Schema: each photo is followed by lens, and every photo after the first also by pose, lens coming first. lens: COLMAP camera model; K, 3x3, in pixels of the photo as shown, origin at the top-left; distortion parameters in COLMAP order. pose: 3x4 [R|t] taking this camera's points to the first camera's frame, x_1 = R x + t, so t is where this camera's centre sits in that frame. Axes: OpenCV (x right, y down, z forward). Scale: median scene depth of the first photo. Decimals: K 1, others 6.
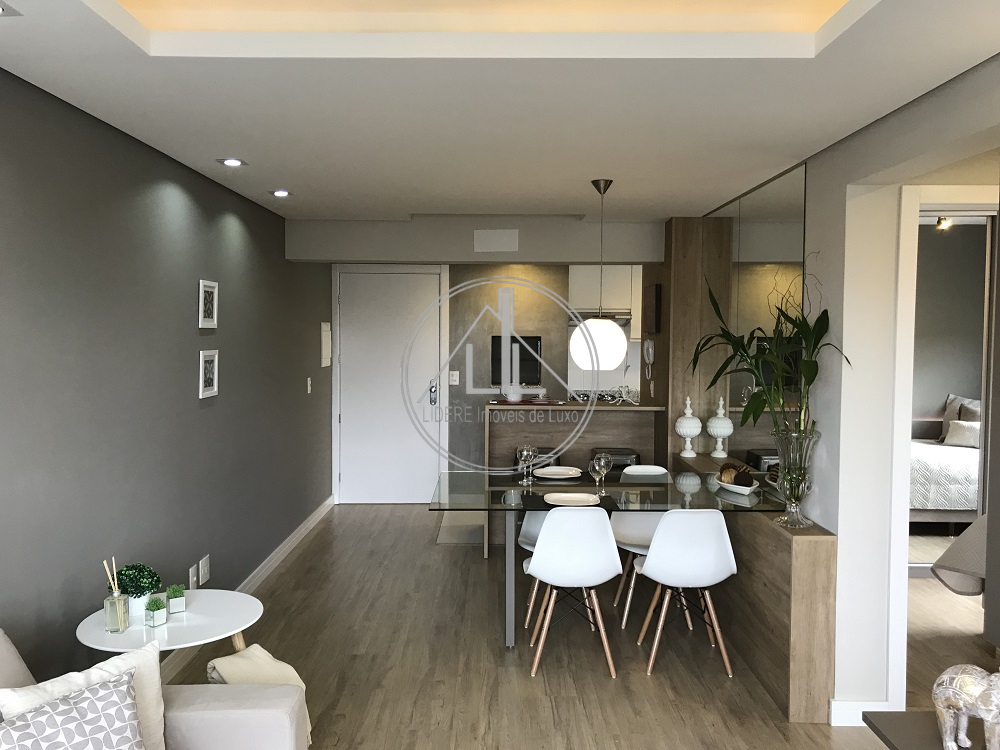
lens RADIAL K [[814.7, 0, 498.4], [0, 814.7, 376.3], [0, 0, 1]] dist [0.003675, -0.021899]
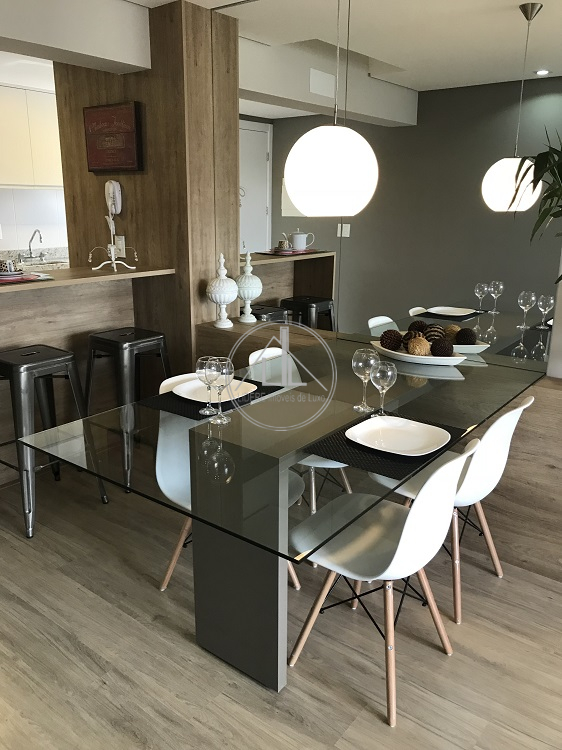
lens RADIAL K [[611.0, 0, 282.2], [0, 611.0, 375.2], [0, 0, 1]] dist [0.003675, -0.021899]
pose [[0.620324, -0.216239, 0.753949, -0.210760], [0.039063, 0.968570, 0.245654, -0.004191], [-0.783372, -0.122934, 0.609274, 0.573207]]
